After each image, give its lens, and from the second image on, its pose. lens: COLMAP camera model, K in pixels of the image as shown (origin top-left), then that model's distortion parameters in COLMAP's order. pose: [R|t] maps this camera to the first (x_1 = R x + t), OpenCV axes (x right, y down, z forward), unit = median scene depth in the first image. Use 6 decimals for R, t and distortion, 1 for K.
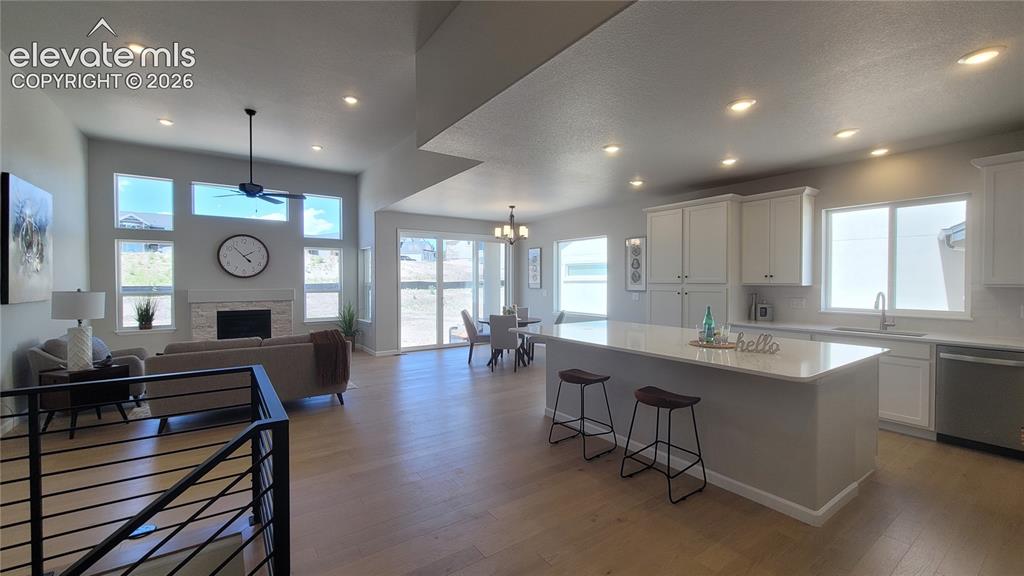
lens RADIAL K [[415.4, 0, 515.8], [0, 415.4, 287.6], [0, 0, 1]] dist [-0.001872, -0.000165]
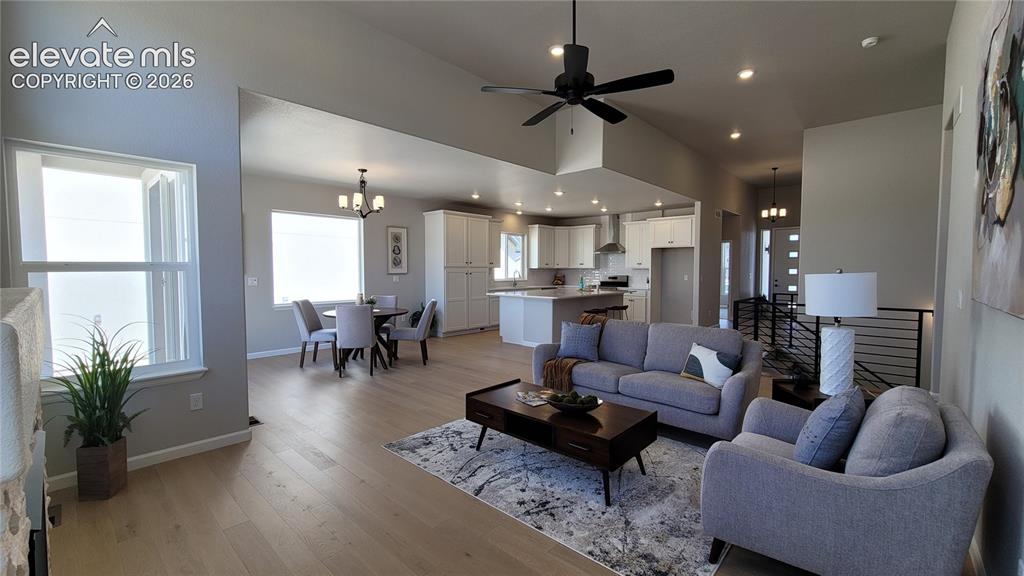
lens RADIAL K [[415.4, 0, 516.3], [0, 415.4, 288.9], [0, 0, 1]] dist [-0.001872, -0.000165]
pose [[-0.218565, -0.045820, 0.974746, -0.911320], [0.014746, 0.998628, 0.050249, -0.003165], [-0.975711, 0.025356, -0.217589, 0.945642]]
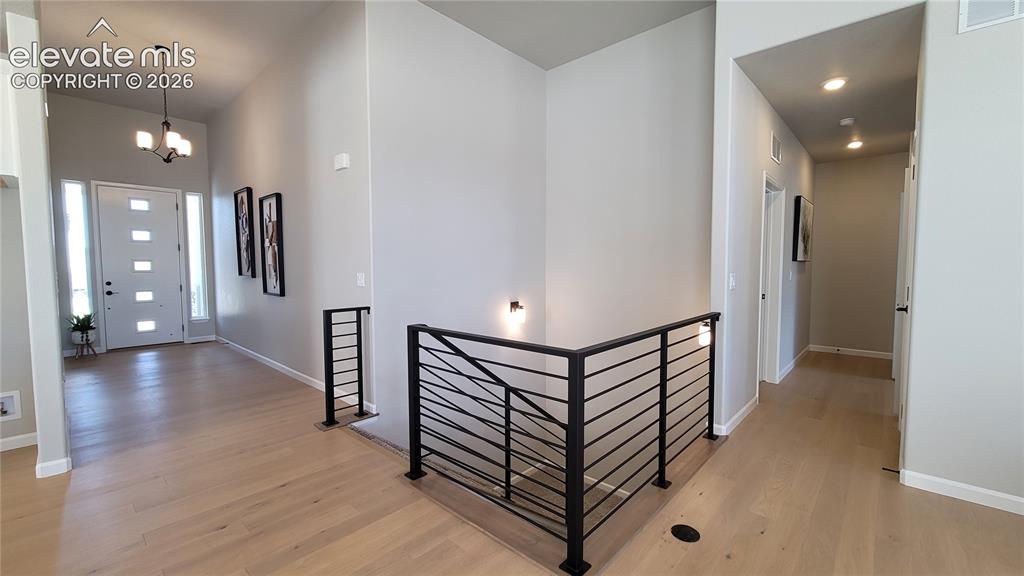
lens RADIAL K [[415.4, 0, 515.4], [0, 415.4, 289.6], [0, 0, 1]] dist [-0.001872, -0.000165]
pose [[-0.976065, 0.015416, -0.216931, -0.133678], [-0.000438, 0.997343, 0.072847, 0.012275], [0.217478, 0.071199, -0.973465, 0.585892]]
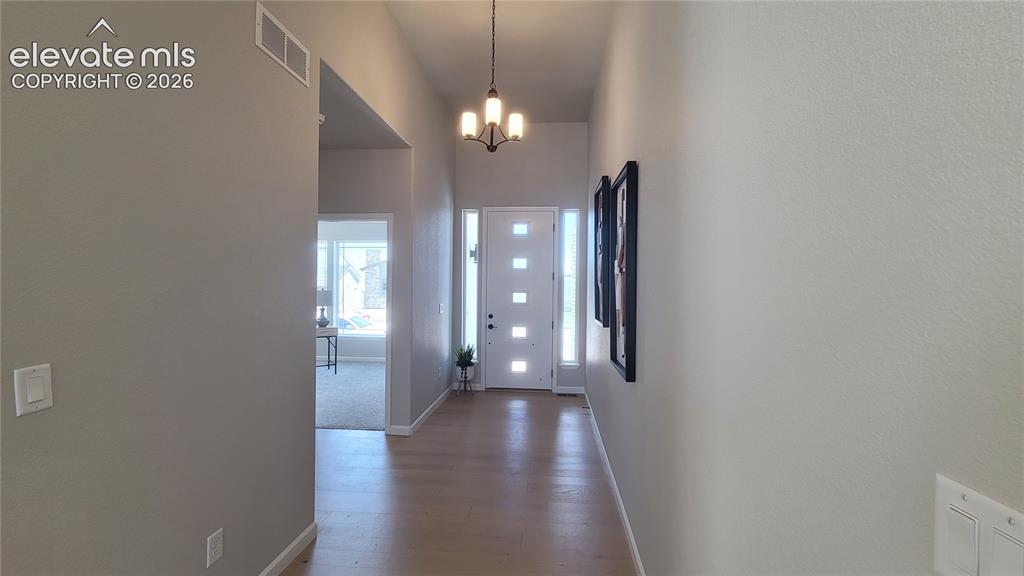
lens RADIAL K [[415.4, 0, 515.2], [0, 415.4, 293.0], [0, 0, 1]] dist [-0.001872, -0.000165]
pose [[-0.763163, -0.018346, 0.645946, -0.041999], [-0.001474, 0.999644, 0.026651, -0.003880], [-0.646205, 0.019387, -0.762918, 0.121432]]
